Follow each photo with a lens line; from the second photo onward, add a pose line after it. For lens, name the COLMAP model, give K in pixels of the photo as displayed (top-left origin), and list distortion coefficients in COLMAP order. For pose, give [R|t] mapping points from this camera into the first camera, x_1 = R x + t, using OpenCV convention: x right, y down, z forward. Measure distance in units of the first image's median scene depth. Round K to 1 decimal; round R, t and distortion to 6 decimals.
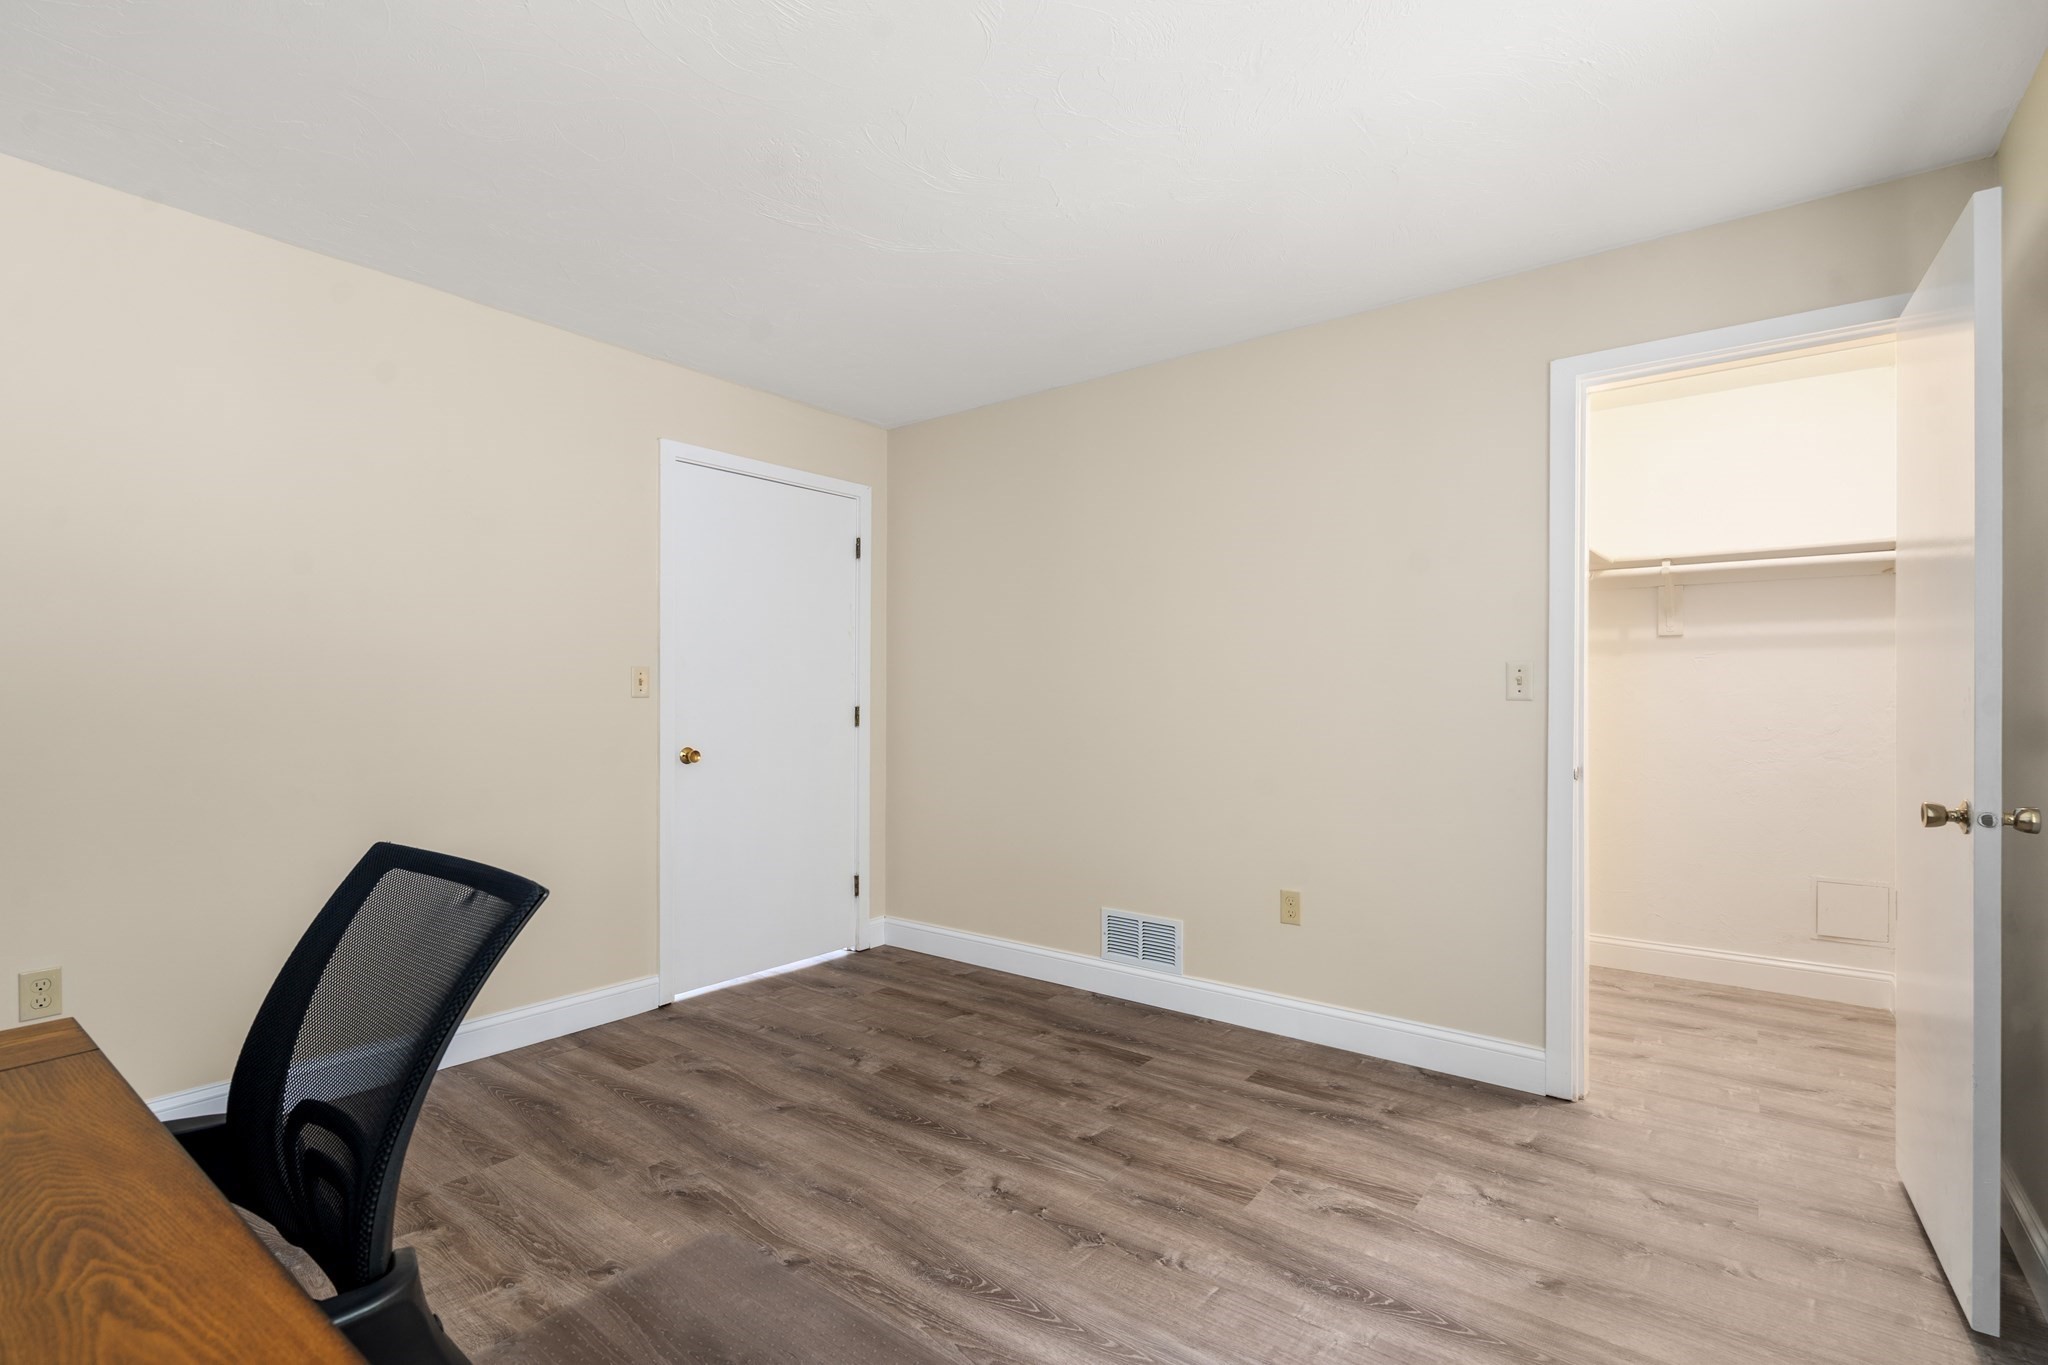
lens RADIAL K [[931.9, 0, 1024.0], [0, 931.9, 689.0], [0, 0, 1]] dist [-0.006619, 0.001362]
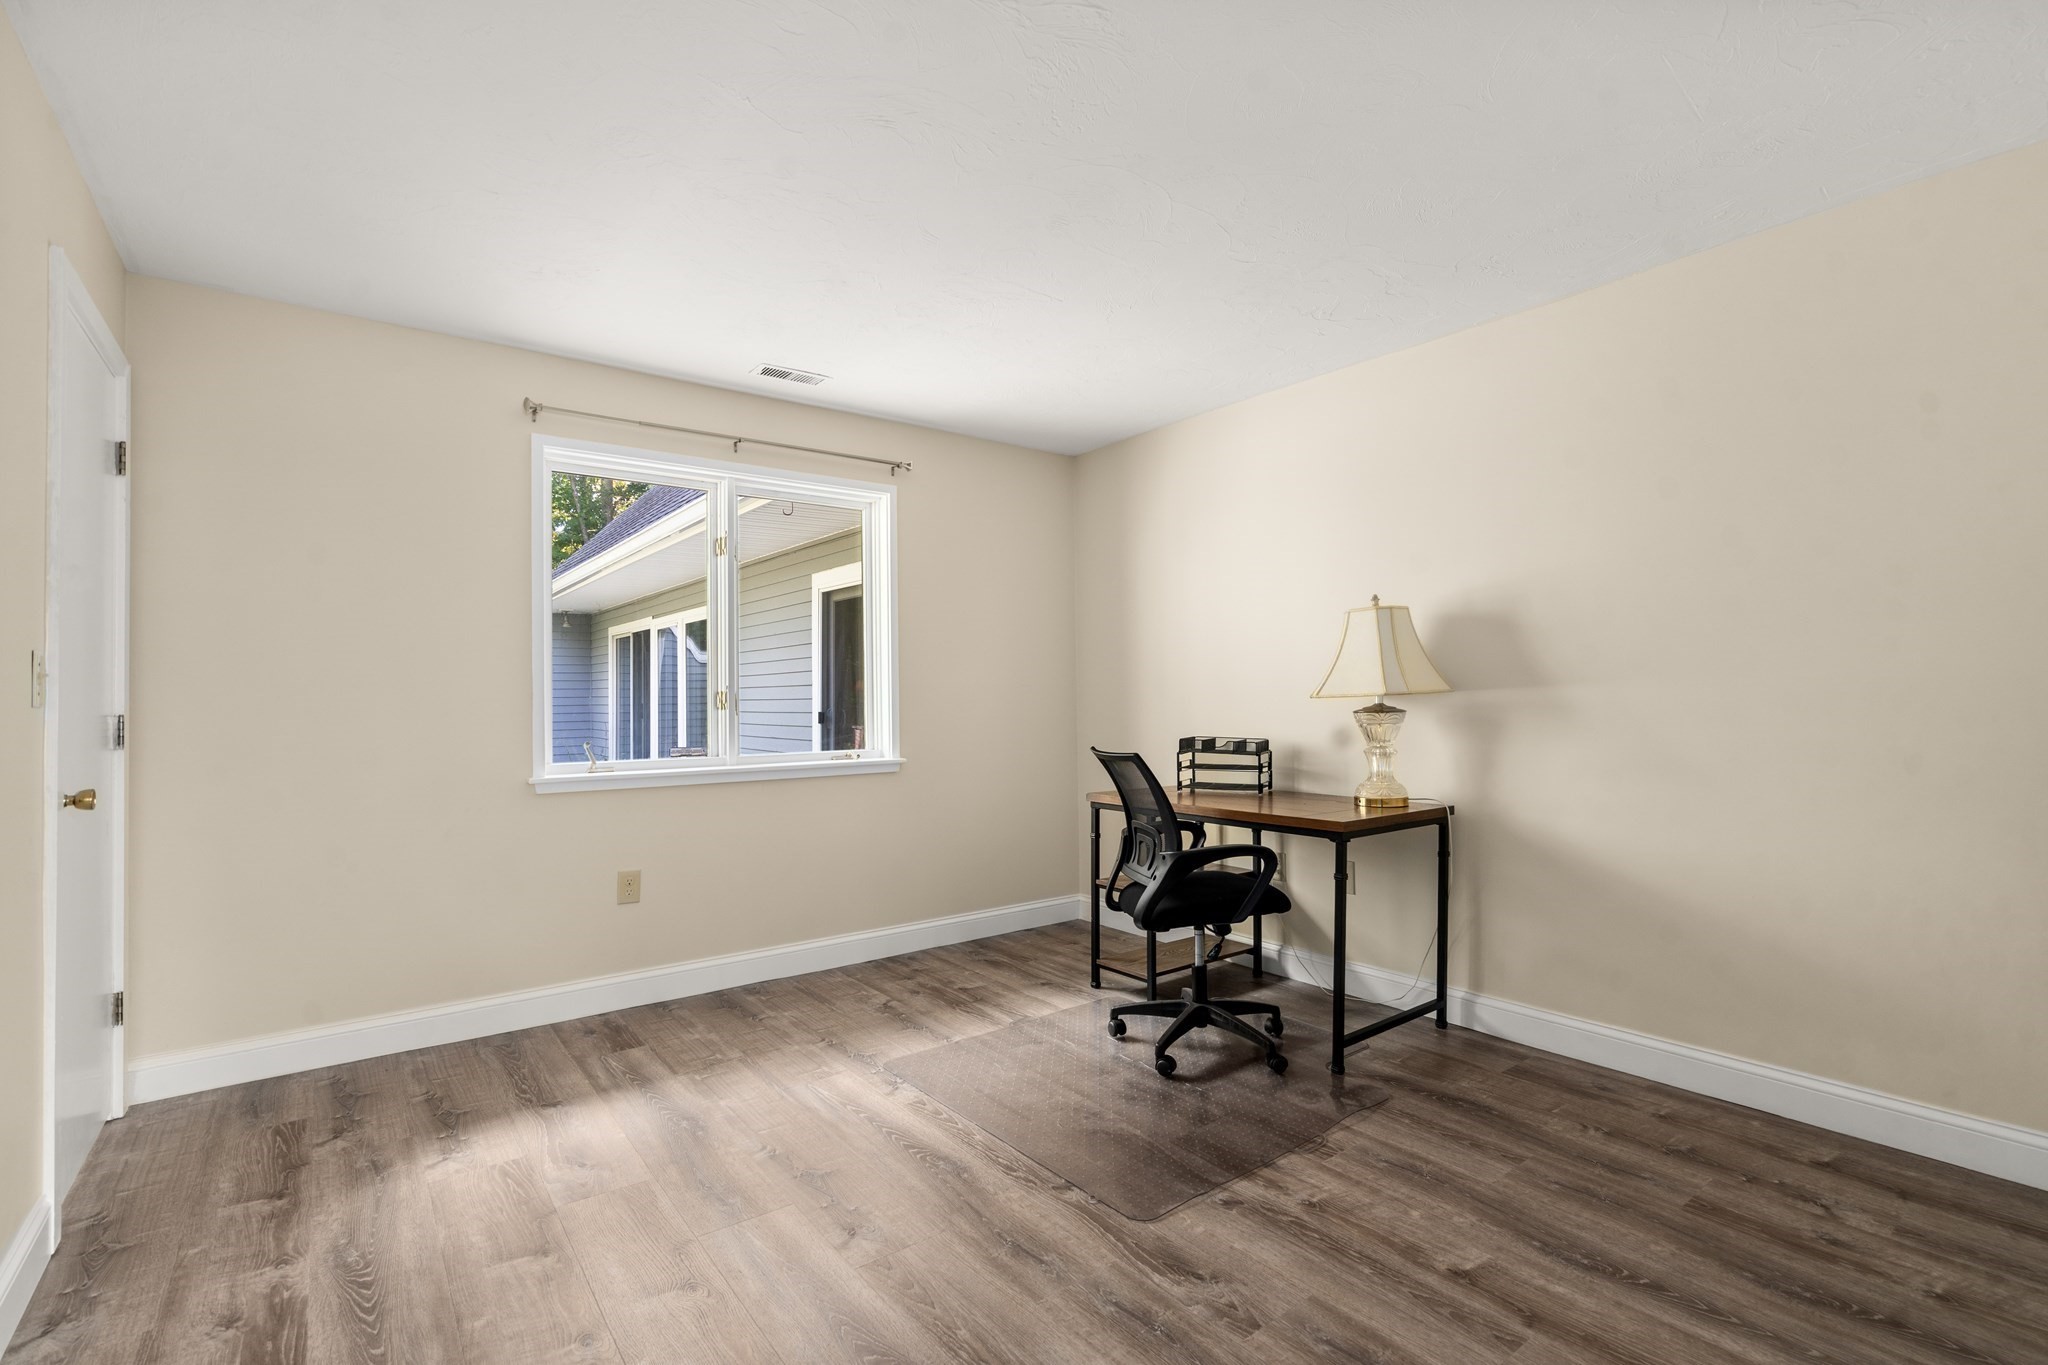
lens RADIAL K [[931.9, 0, 1022.4], [0, 931.9, 692.2], [0, 0, 1]] dist [-0.006619, 0.001362]
pose [[-0.965162, 0.006768, 0.261565, -0.443808], [0.003394, 0.999905, -0.013351, 0.018570], [-0.261630, -0.011998, -0.965094, 1.887639]]
